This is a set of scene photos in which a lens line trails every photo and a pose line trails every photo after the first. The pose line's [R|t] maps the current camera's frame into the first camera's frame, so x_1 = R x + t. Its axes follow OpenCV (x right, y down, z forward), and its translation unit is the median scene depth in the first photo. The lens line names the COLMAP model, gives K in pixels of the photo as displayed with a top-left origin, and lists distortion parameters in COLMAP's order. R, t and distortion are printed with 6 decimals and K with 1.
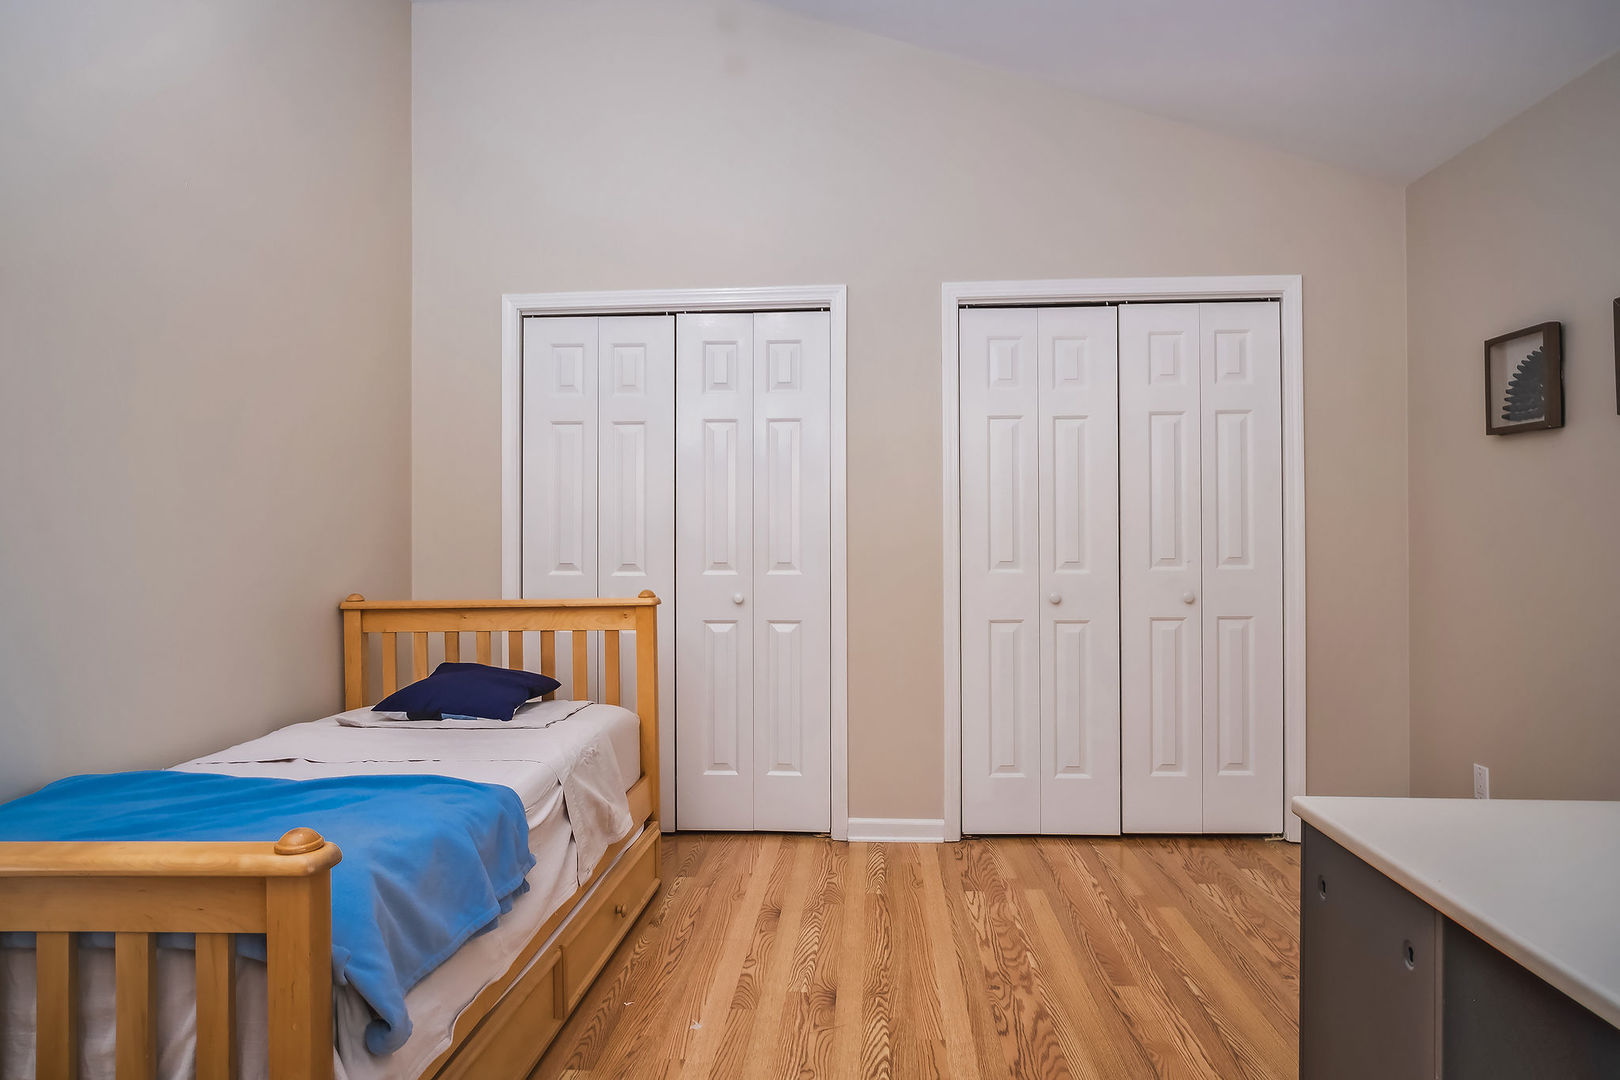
lens RADIAL K [[981.3, 0, 815.2], [0, 981.3, 525.3], [0, 0, 1]] dist [-0.029846, 0.001041]
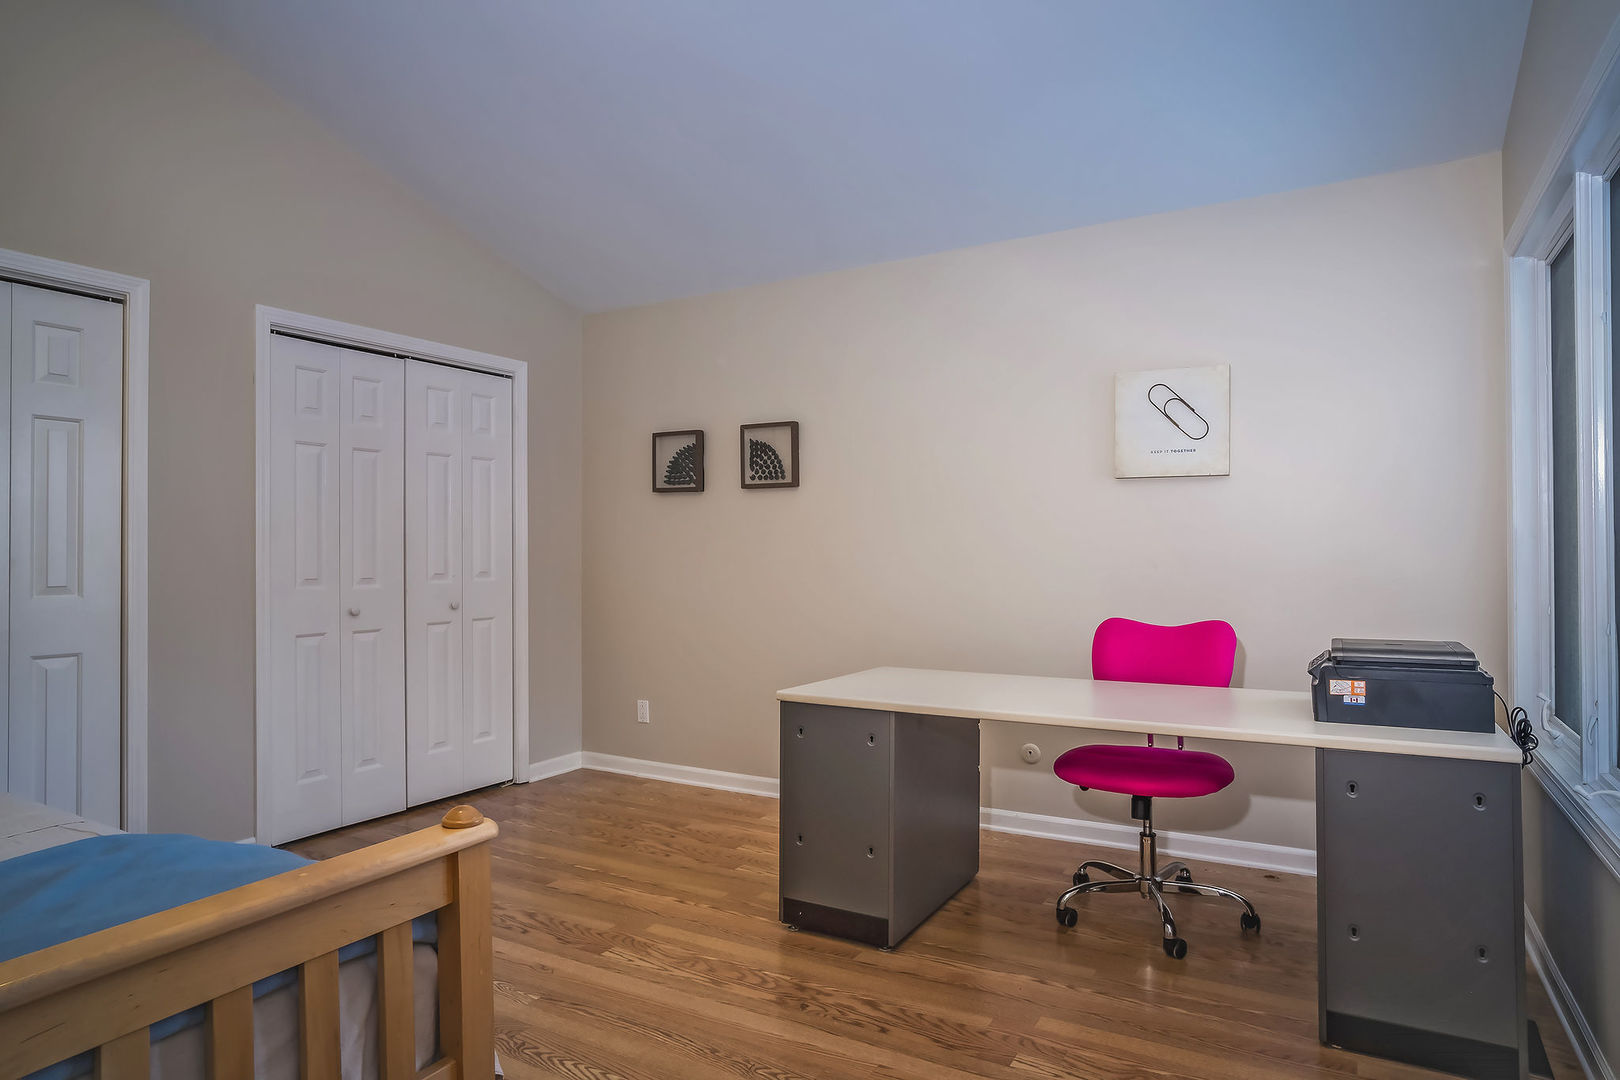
lens RADIAL K [[965.9, 0, 802.5], [0, 965.9, 542.5], [0, 0, 1]] dist [0.026144, 0.000307]
pose [[0.464717, 0.013100, 0.885363, -0.505221], [-0.007503, 0.999913, -0.010857, 0.004622], [-0.885428, -0.001598, 0.464774, 0.033498]]
